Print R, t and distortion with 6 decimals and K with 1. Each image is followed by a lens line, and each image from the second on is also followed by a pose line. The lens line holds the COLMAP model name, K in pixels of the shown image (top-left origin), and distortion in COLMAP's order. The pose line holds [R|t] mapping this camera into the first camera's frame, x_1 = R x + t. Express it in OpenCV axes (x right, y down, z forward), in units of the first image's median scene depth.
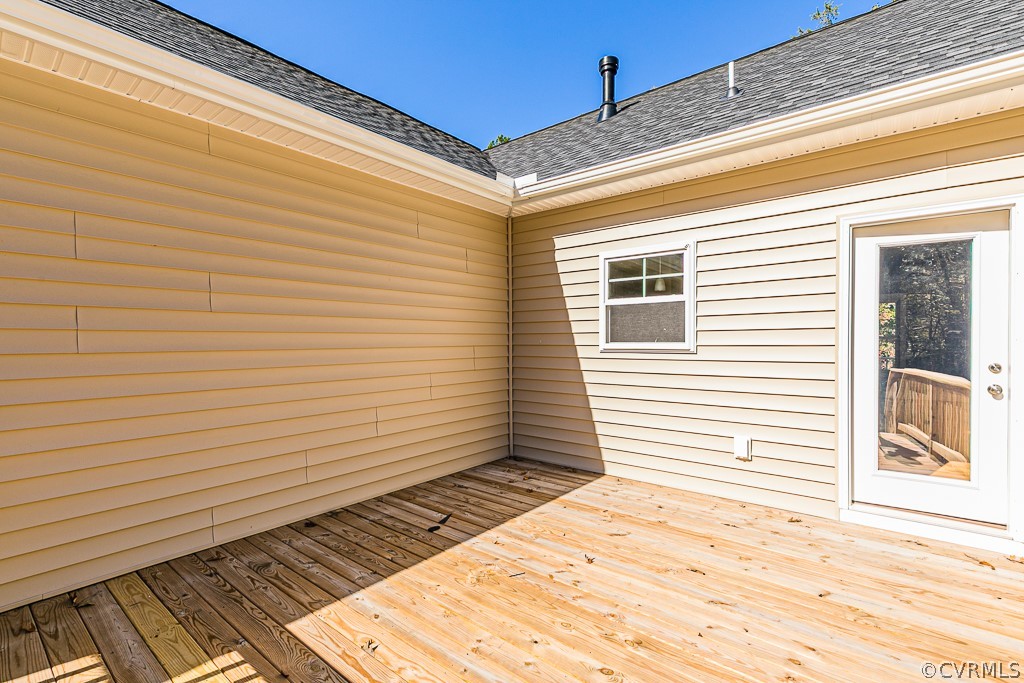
lens RADIAL K [[464.4, 0, 508.8], [0, 464.4, 342.1], [0, 0, 1]] dist [0.010267, -0.000630]
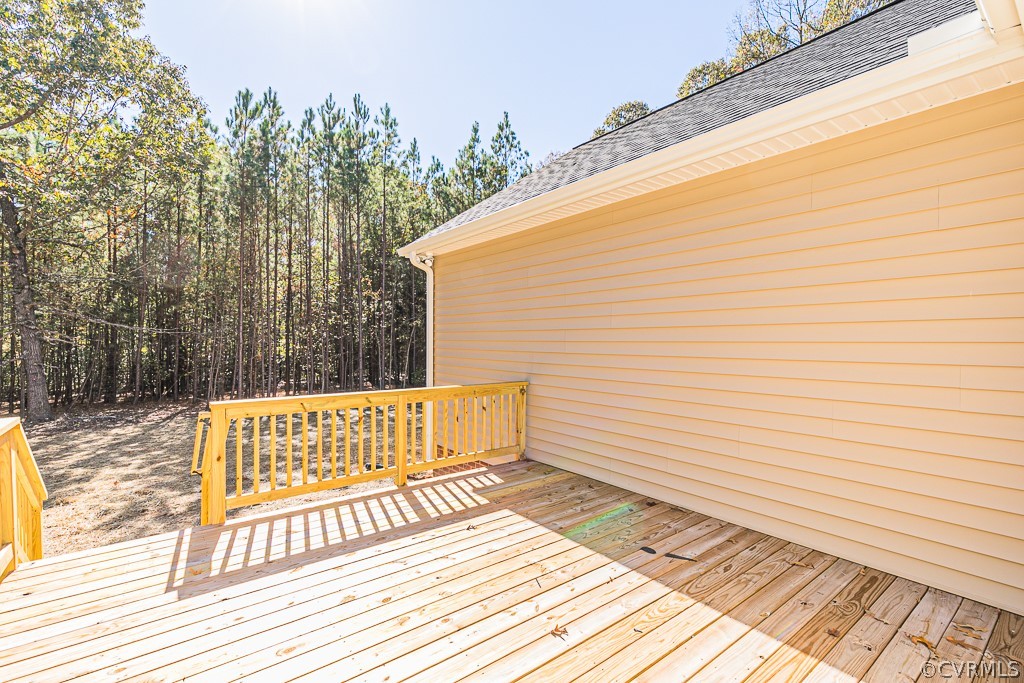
lens RADIAL K [[464.4, 0, 508.8], [0, 464.4, 342.1], [0, 0, 1]] dist [0.010267, -0.000630]
pose [[-0.216617, 0.006965, -0.976232, 0.782780], [-0.008031, 0.999928, 0.008916, -0.023000], [0.976224, 0.009771, -0.216546, 0.887615]]
